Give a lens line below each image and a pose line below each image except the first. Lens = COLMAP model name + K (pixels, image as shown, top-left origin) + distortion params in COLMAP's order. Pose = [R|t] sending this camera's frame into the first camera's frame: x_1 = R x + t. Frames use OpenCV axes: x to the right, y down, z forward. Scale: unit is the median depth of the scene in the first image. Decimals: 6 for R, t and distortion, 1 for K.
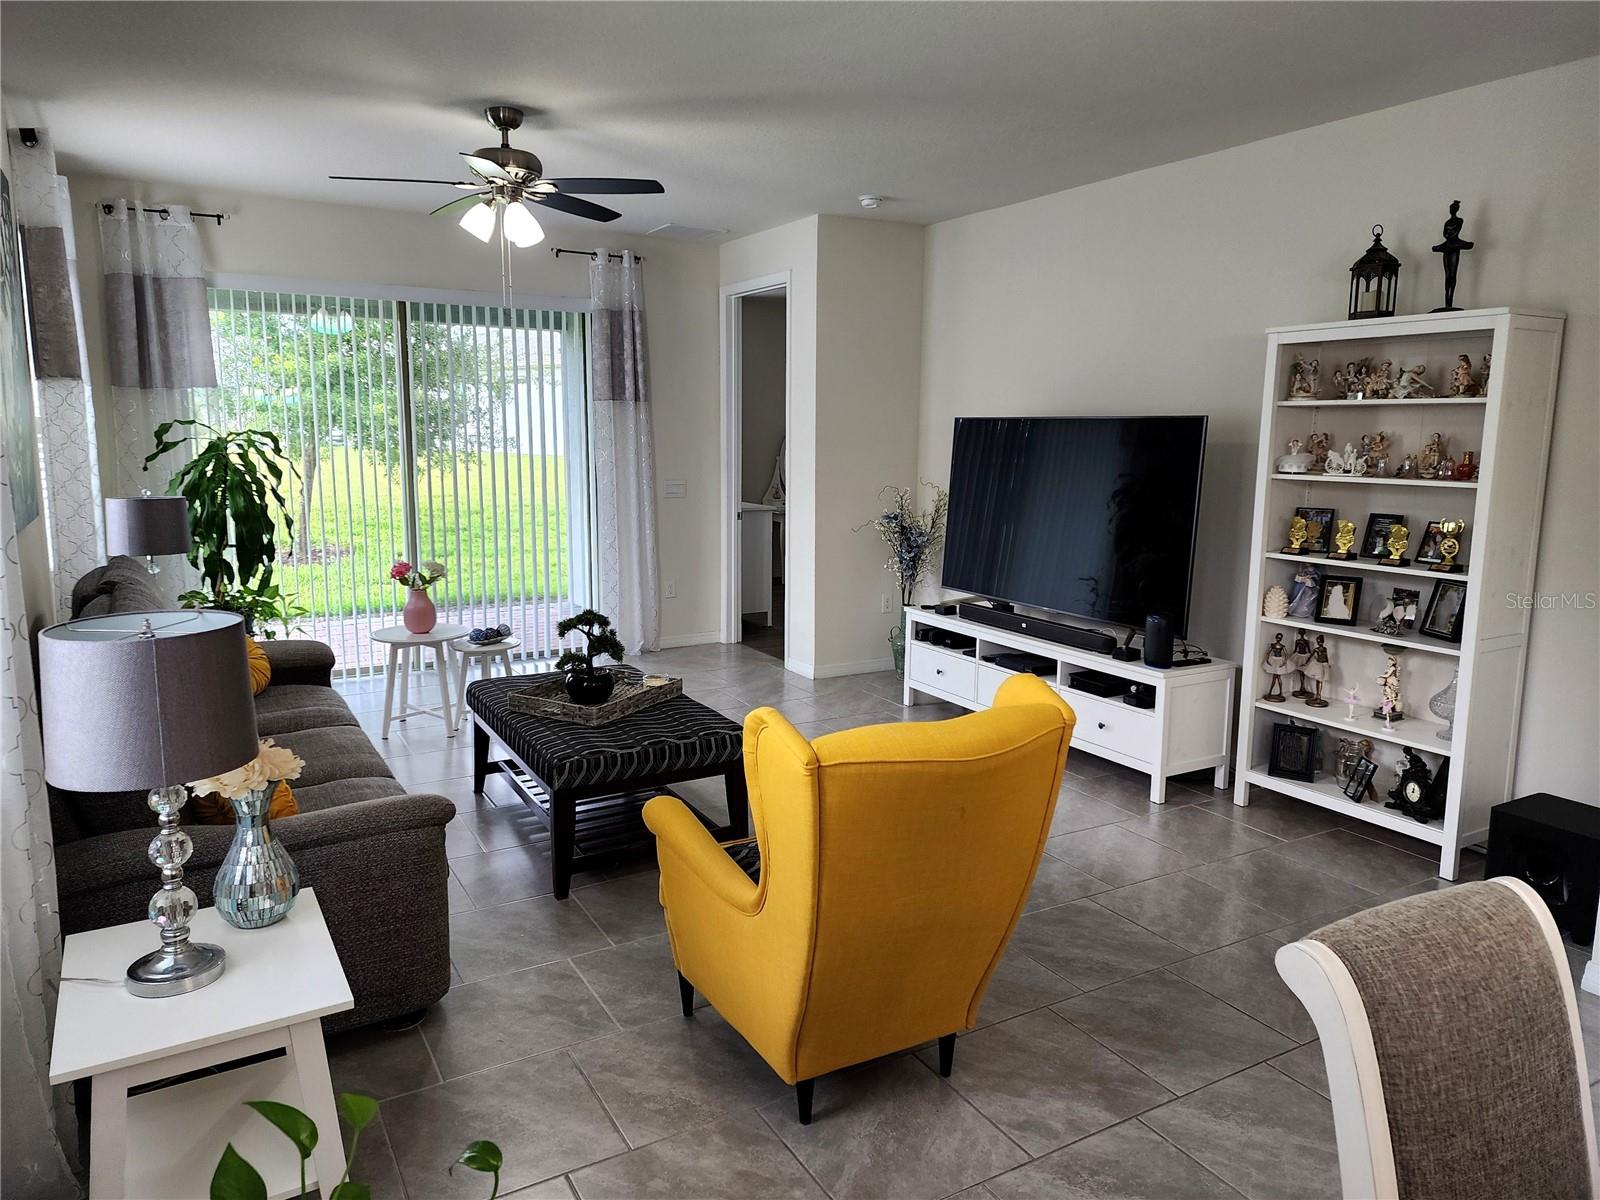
lens RADIAL K [[1082.1, 0, 796.0], [0, 1082.1, 598.4], [0, 0, 1]] dist [0.070436, -0.009909]
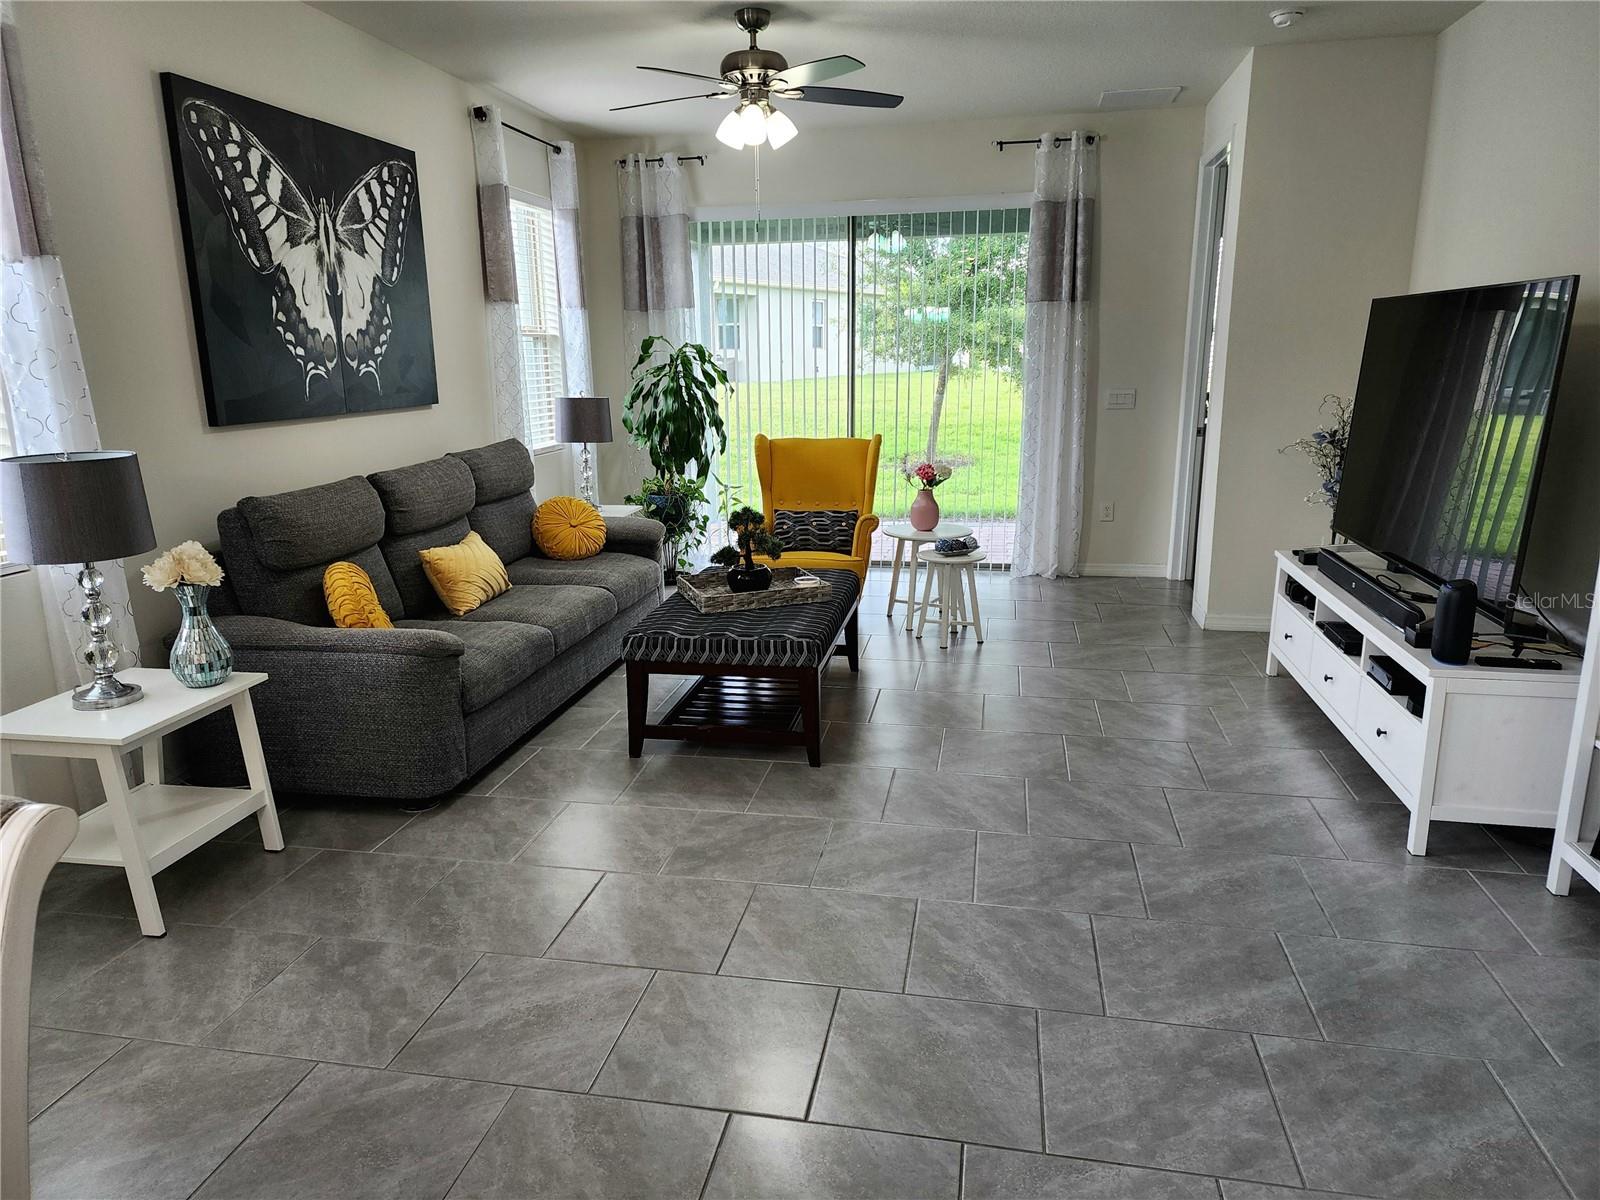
lens RADIAL K [[1082.1, 0, 796.5], [0, 1082.1, 601.5], [0, 0, 1]] dist [0.070436, -0.009909]
pose [[0.754439, 0.135455, -0.642241, 0.459620], [-0.089087, 0.990551, 0.104267, -0.008966], [0.650296, -0.021448, 0.759378, 0.215112]]
